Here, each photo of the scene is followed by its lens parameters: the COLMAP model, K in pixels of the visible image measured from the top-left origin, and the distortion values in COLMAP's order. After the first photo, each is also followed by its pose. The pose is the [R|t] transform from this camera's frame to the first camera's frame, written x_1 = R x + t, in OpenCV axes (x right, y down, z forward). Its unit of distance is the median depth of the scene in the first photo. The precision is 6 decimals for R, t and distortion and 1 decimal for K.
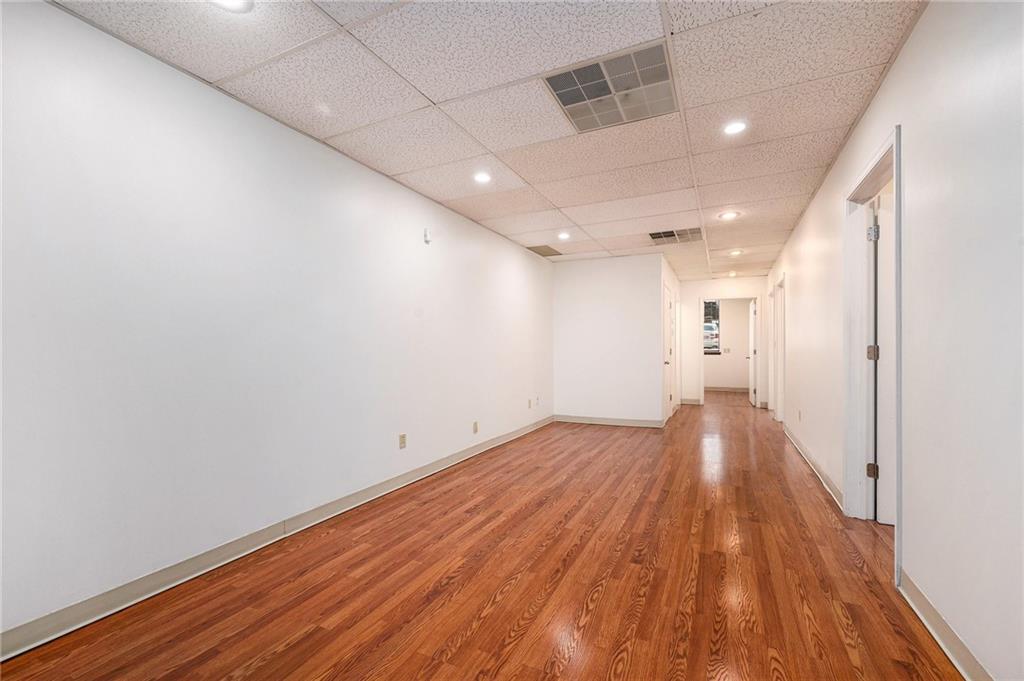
lens RADIAL K [[415.2, 0, 513.3], [0, 415.2, 344.2], [0, 0, 1]] dist [0.005057, 0.000572]
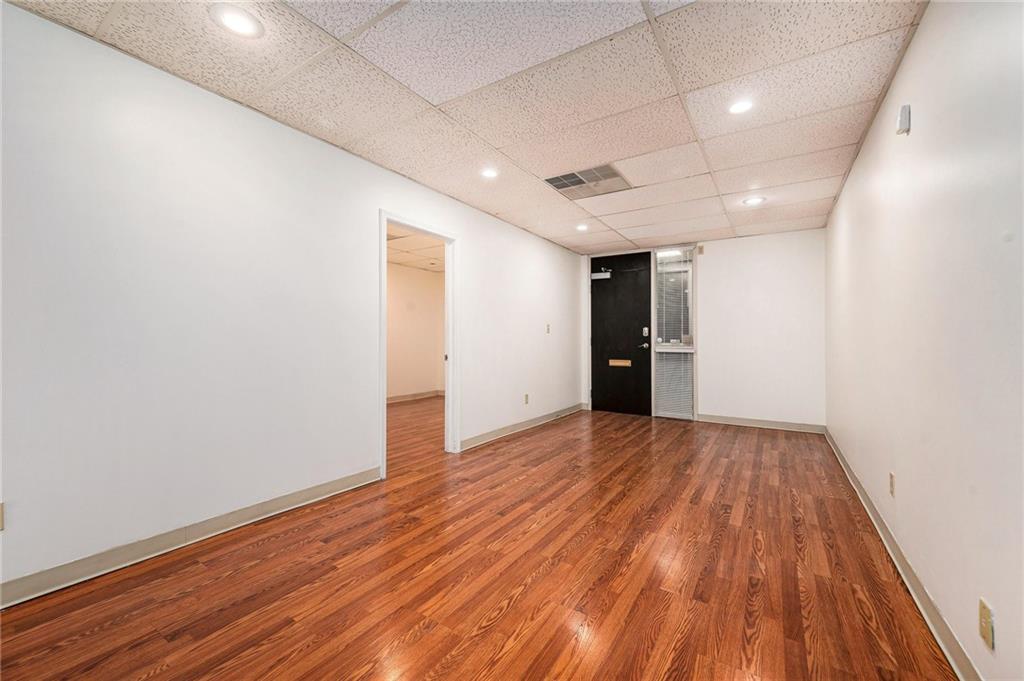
lens RADIAL K [[415.2, 0, 512.0], [0, 415.2, 340.1], [0, 0, 1]] dist [0.005057, 0.000572]
pose [[-0.995430, -0.002089, 0.095474, 0.315582], [-0.003235, 0.999925, -0.011846, 0.029196], [-0.095442, -0.012101, -0.995361, 2.112449]]
